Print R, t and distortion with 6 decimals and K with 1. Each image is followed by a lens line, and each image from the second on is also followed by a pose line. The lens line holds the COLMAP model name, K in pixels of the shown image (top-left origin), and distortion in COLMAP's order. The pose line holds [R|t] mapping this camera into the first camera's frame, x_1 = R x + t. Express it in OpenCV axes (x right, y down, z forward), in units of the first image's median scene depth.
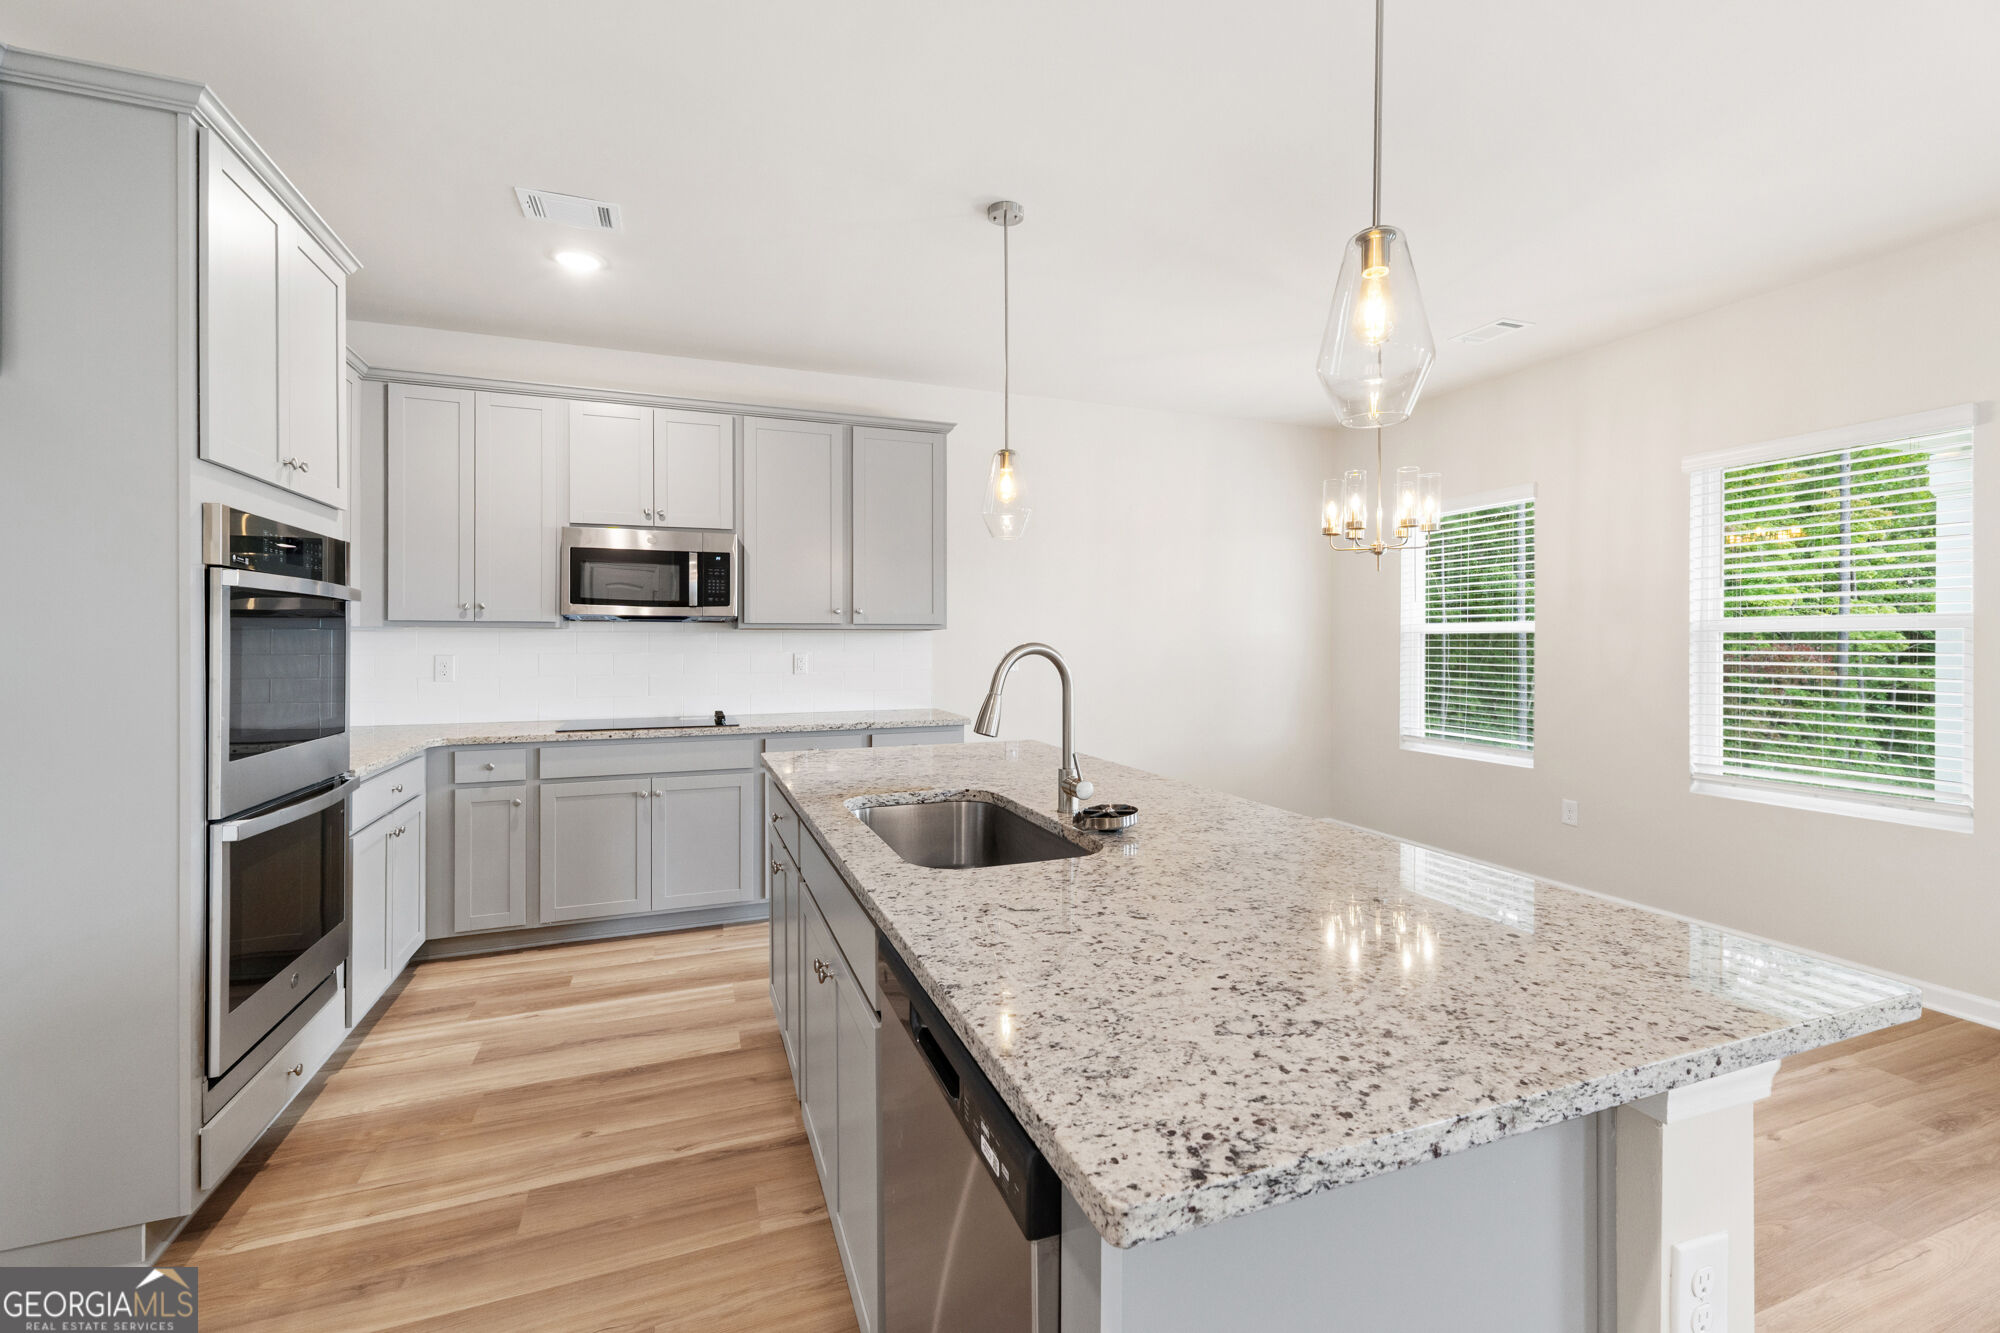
lens RADIAL K [[854.7, 0, 1012.1], [0, 854.7, 651.0], [0, 0, 1]] dist [0.002498, -0.000071]
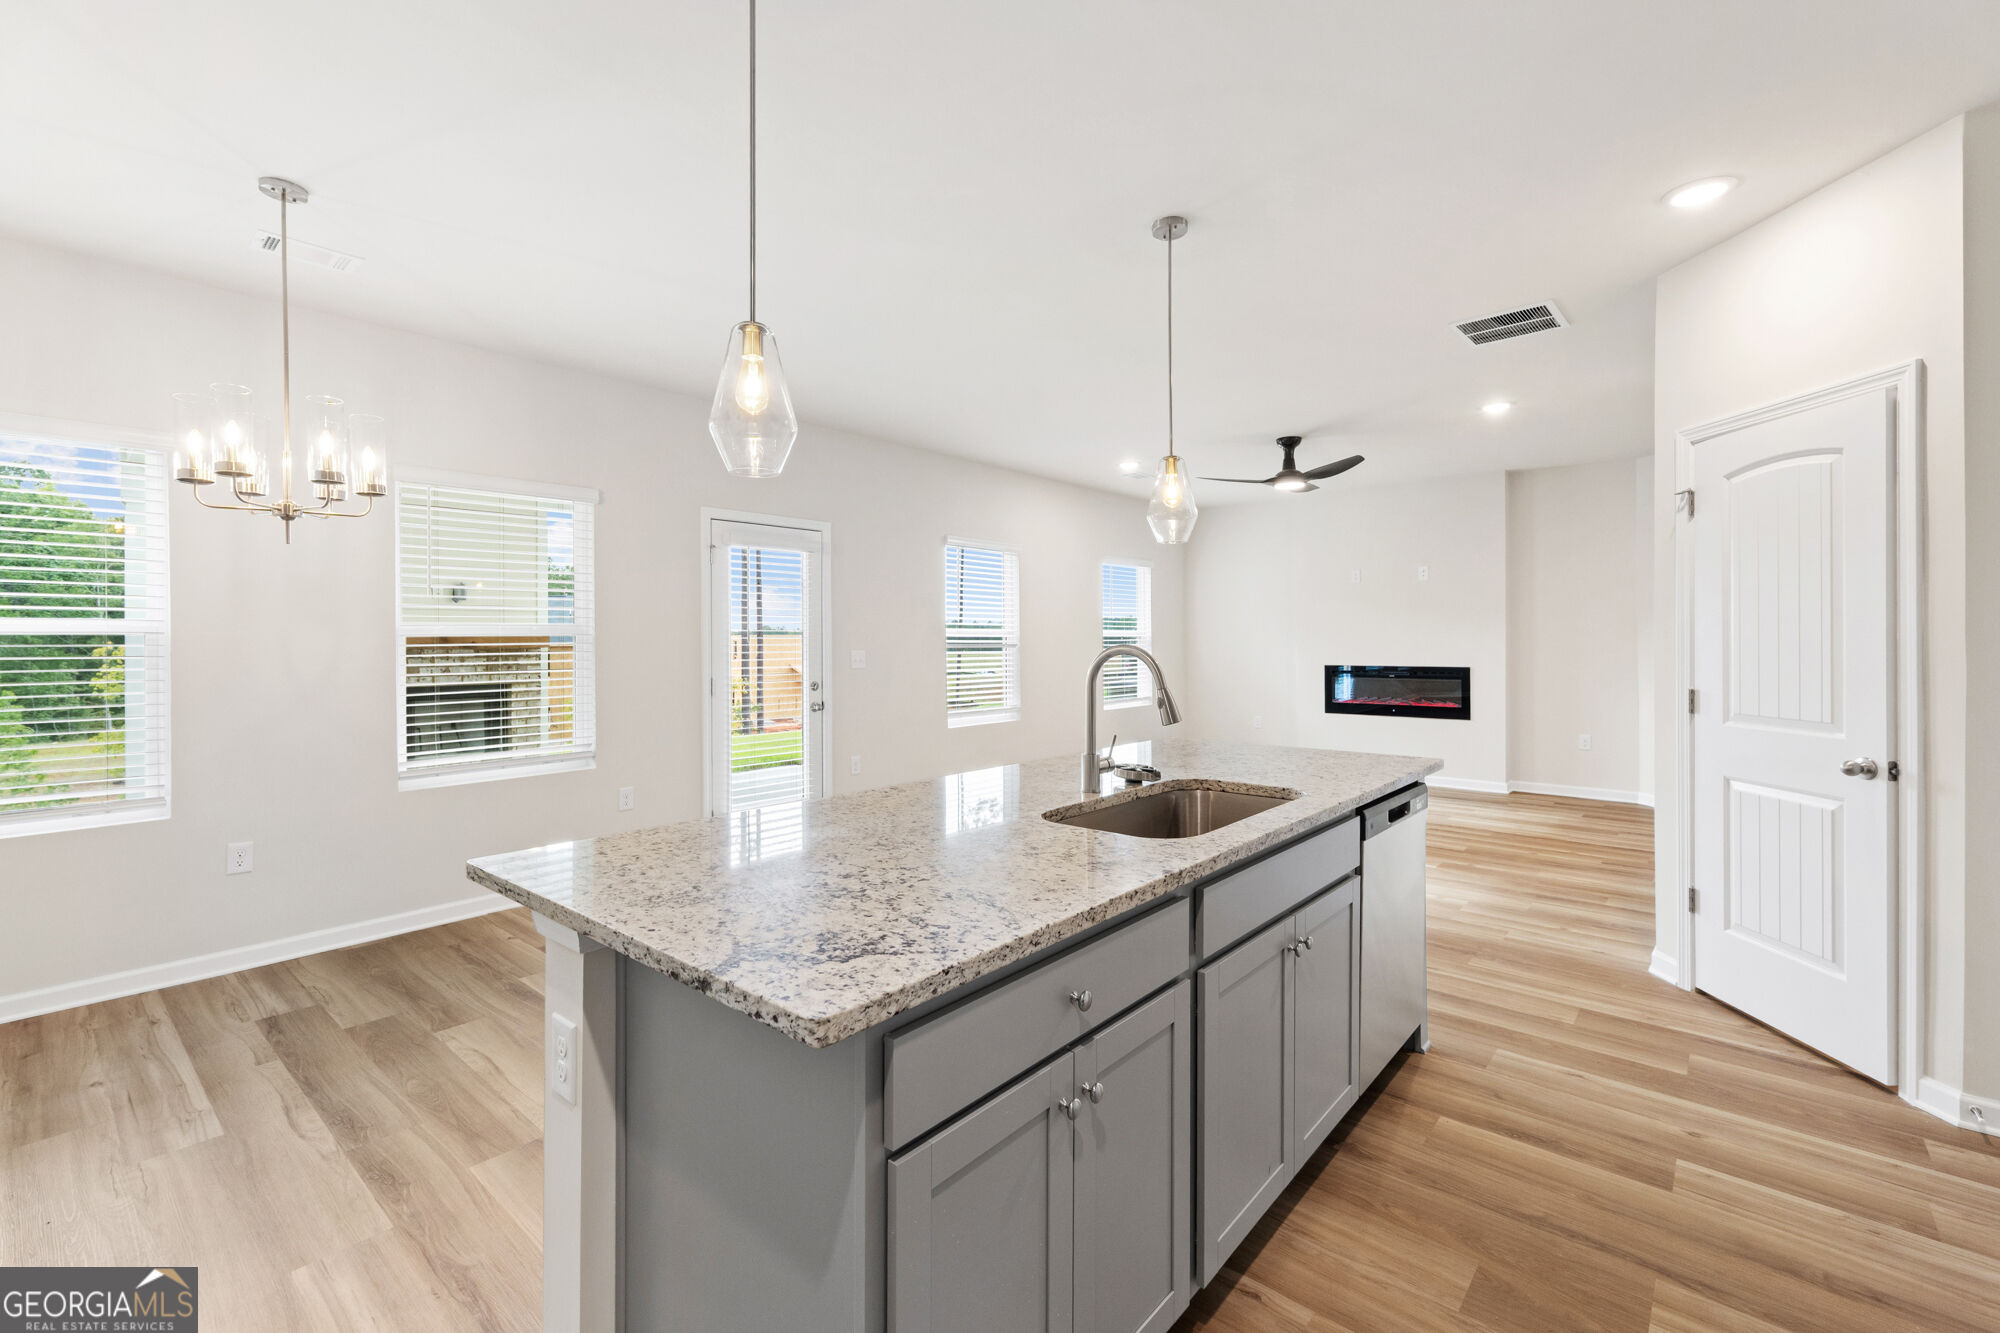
lens RADIAL K [[855.6, 0, 1005.3], [0, 855.6, 641.2], [0, 0, 1]] dist [0.001464, 0.000170]
pose [[-0.463951, 0.002271, 0.885858, -0.595246], [0.012944, 0.999907, 0.004216, -0.015478], [-0.885766, 0.013422, -0.463938, 1.075332]]
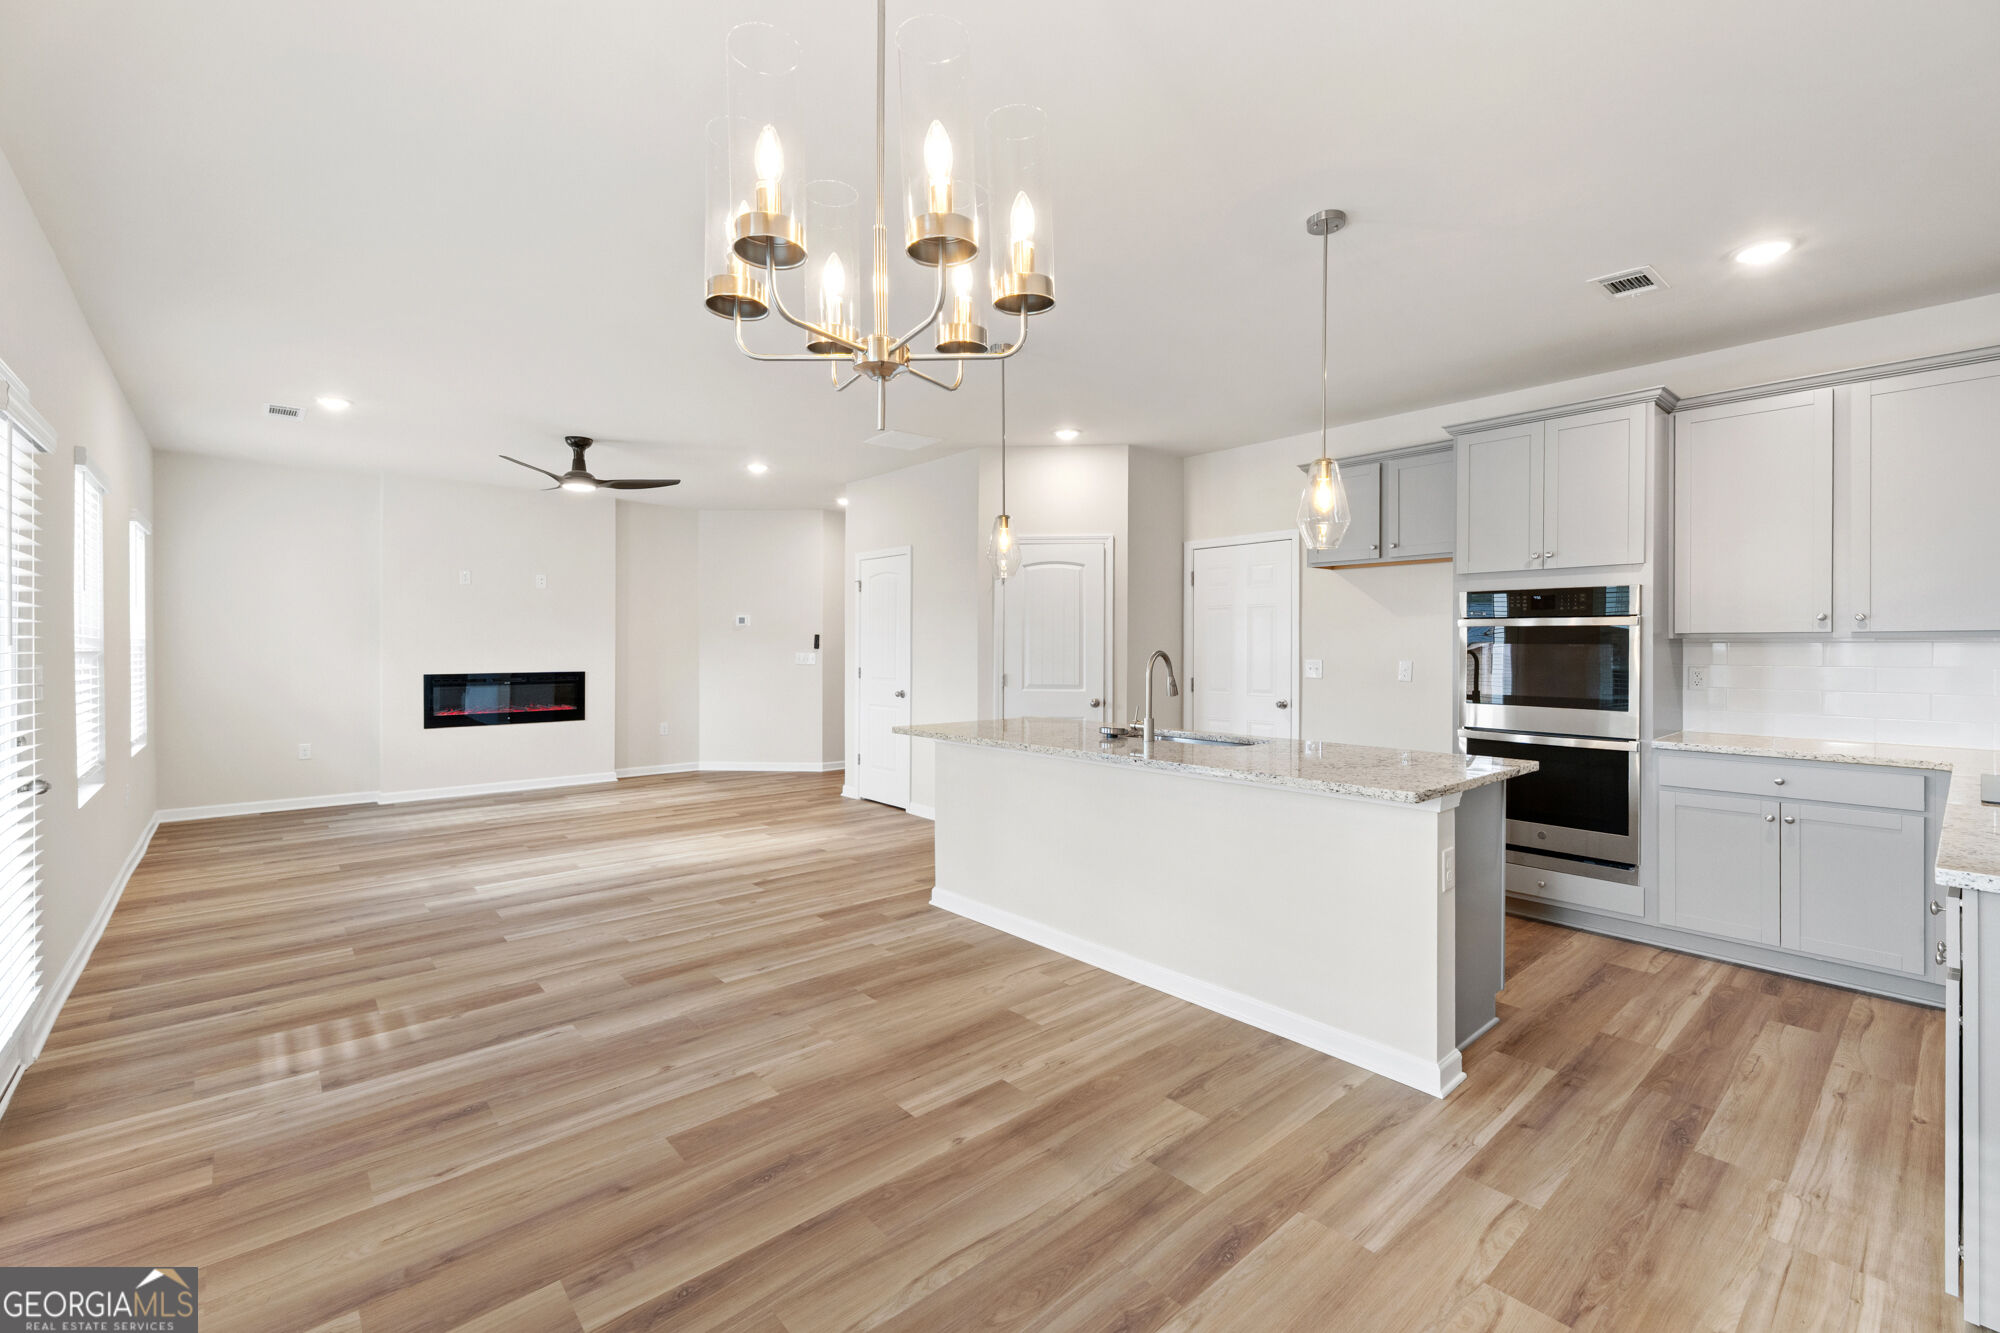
lens RADIAL K [[854.7, 0, 1012.1], [0, 854.7, 651.0], [0, 0, 1]] dist [0.002498, -0.000071]
pose [[-0.940368, 0.000156, -0.340158, 0.644698], [-0.005303, 0.999872, 0.015119, -0.025353], [0.340117, 0.016021, -0.940247, 1.743849]]
